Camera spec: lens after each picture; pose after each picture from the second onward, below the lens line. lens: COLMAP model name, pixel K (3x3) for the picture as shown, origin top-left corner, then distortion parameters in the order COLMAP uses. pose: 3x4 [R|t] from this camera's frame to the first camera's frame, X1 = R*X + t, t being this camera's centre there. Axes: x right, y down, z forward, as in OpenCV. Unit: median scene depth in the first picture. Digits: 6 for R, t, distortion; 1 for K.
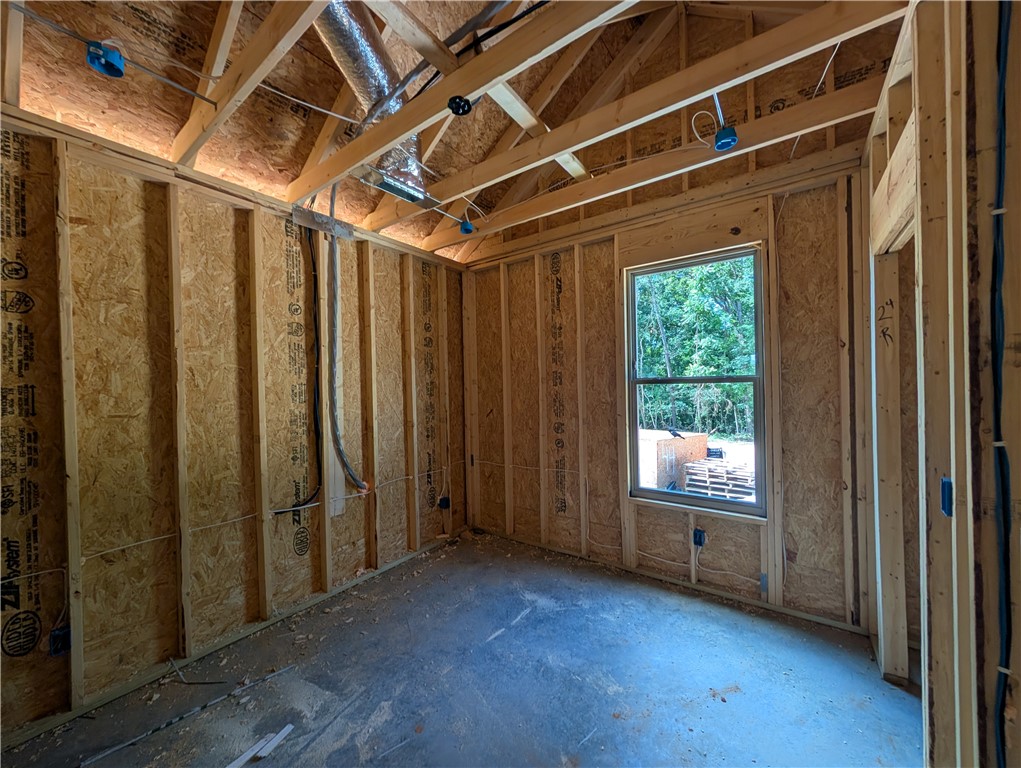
lens RADIAL K [[385.9, 0, 509.7], [0, 385.9, 387.4], [0, 0, 1]] dist [0.000389, -0.000046]
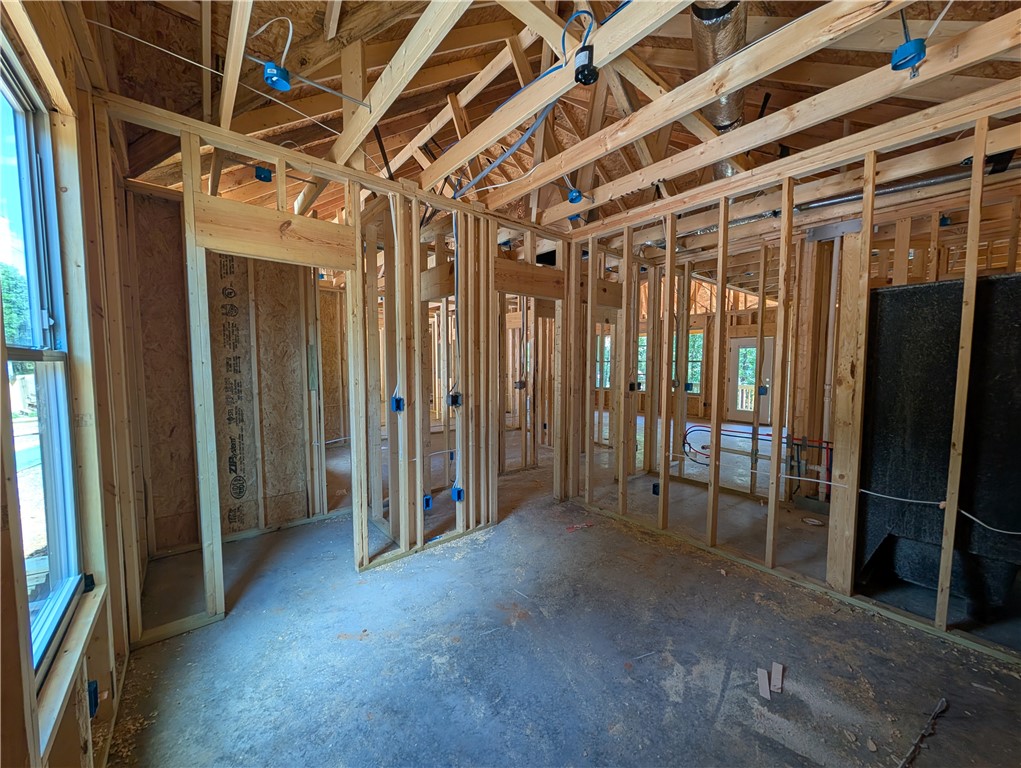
lens RADIAL K [[385.9, 0, 509.7], [0, 385.9, 387.4], [0, 0, 1]] dist [0.000389, -0.000046]
pose [[-0.968581, 0.002839, 0.248682, -0.172650], [0.021507, 0.997145, 0.072385, -0.005975], [-0.247767, 0.075459, -0.965876, 1.999675]]
